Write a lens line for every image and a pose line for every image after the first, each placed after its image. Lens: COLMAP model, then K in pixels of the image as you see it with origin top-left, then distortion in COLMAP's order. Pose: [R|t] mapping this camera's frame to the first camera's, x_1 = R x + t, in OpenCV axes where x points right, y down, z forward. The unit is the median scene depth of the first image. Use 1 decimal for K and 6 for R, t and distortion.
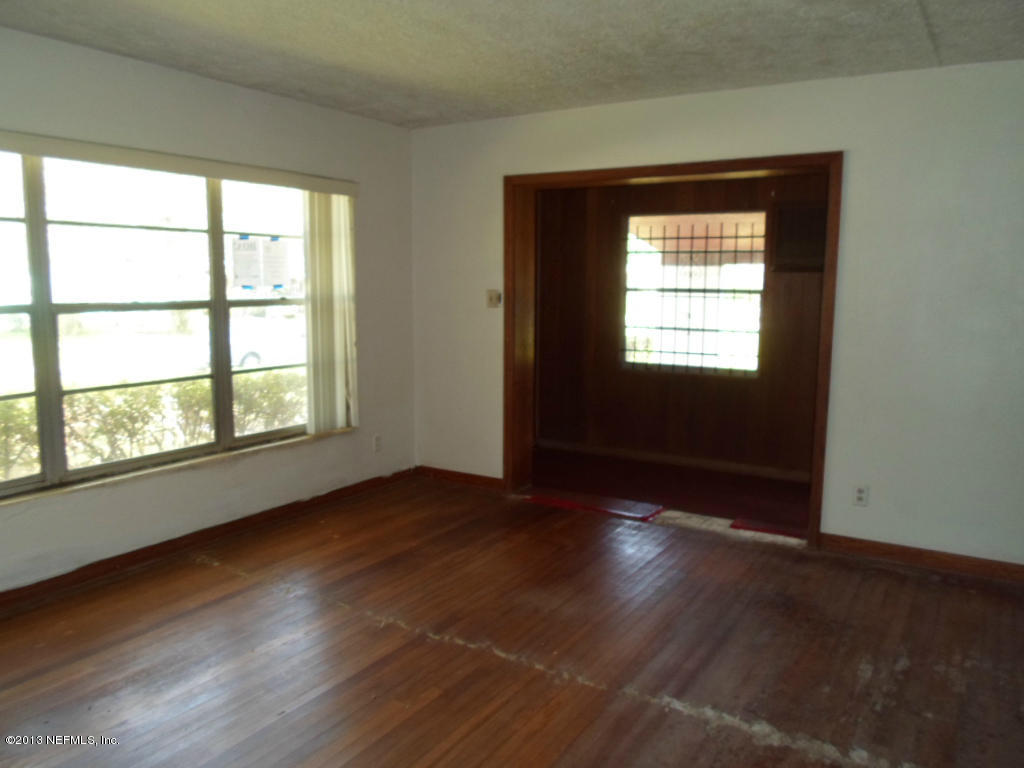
lens RADIAL K [[772.1, 0, 512.0], [0, 772.1, 384.0], [0, 0, 1]] dist [-0.042749, -0.002070]
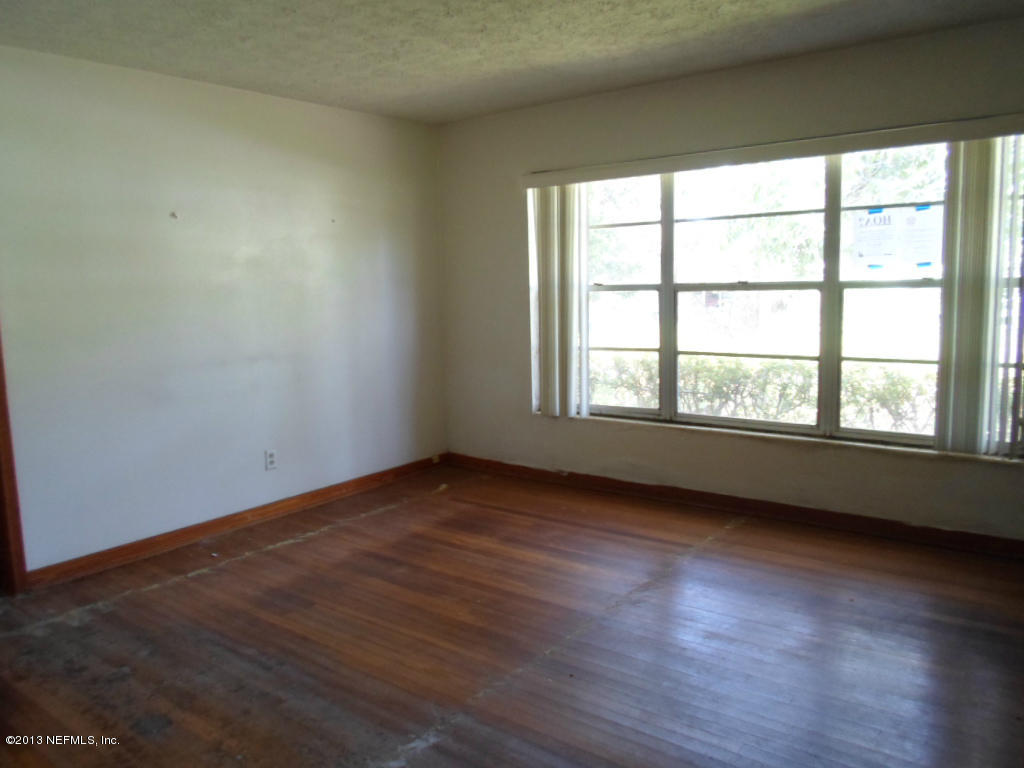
lens RADIAL K [[795.8, 0, 506.9], [0, 795.8, 386.6], [0, 0, 1]] dist [-0.032862, -0.000234]
pose [[-0.114427, 0.138423, -0.983741, 0.675394], [-0.094829, 0.984201, 0.149518, -0.091323], [0.988895, 0.110396, -0.099493, 0.731040]]
